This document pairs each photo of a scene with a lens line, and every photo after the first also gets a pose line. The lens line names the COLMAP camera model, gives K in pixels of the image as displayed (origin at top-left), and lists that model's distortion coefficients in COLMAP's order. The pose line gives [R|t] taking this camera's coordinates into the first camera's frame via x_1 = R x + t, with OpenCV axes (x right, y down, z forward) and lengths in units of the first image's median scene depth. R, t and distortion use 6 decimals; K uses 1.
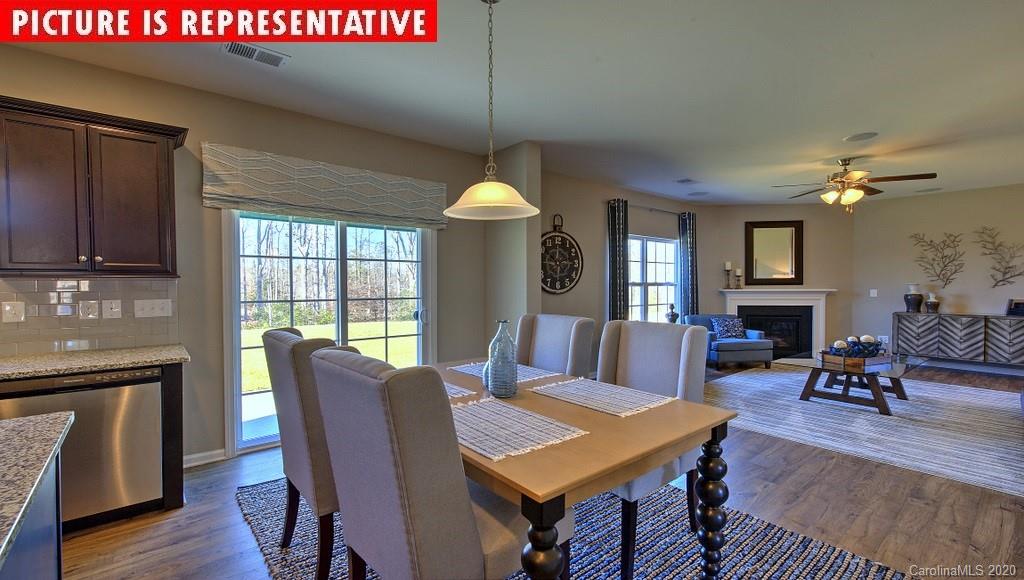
lens RADIAL K [[436.4, 0, 510.1], [0, 436.4, 290.0], [0, 0, 1]] dist [0.004801, -0.001397]
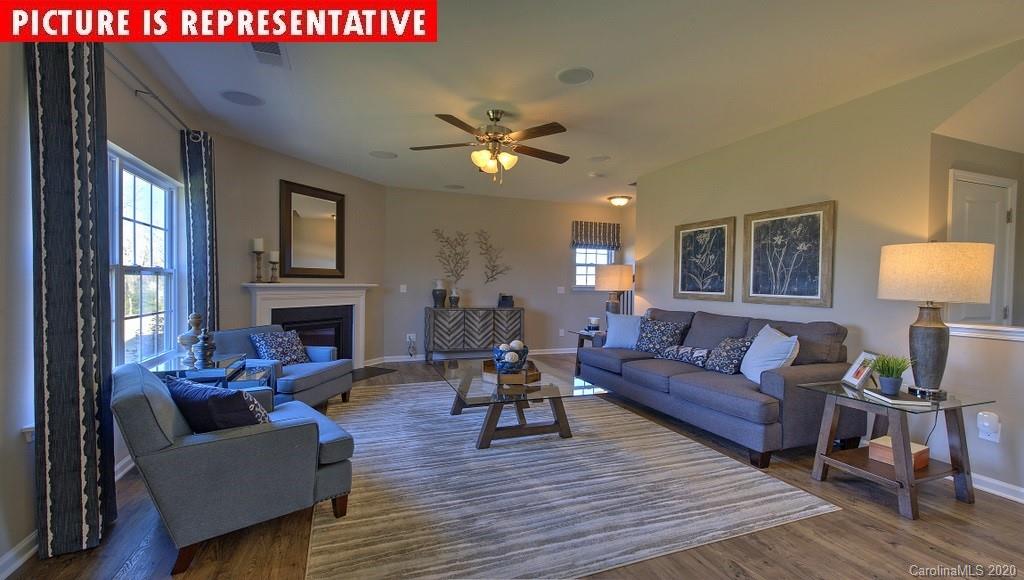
lens RADIAL K [[436.4, 0, 514.6], [0, 436.4, 291.8], [0, 0, 1]] dist [0.004801, -0.001397]
pose [[0.324391, -0.011144, 0.945857, 0.043569], [0.000669, 0.999933, 0.011551, 0.003891], [-0.945923, -0.003114, 0.324377, 0.555513]]
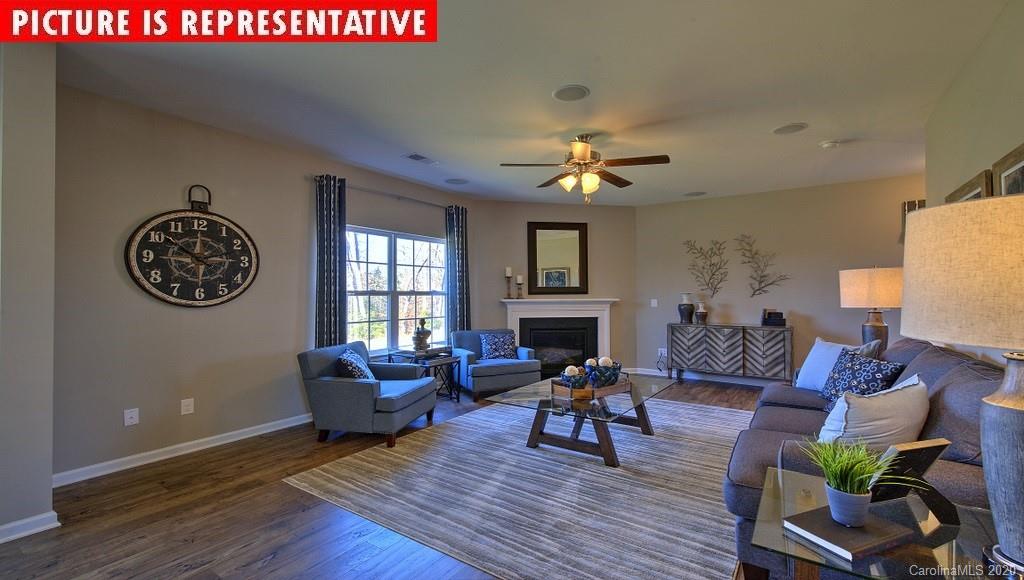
lens RADIAL K [[436.4, 0, 510.3], [0, 436.4, 286.4], [0, 0, 1]] dist [0.004801, -0.001397]
pose [[0.962709, 0.005327, 0.270487, 0.325821], [0.003500, 0.999477, -0.032140, 0.000676], [-0.270517, 0.031889, 0.962187, 0.212254]]
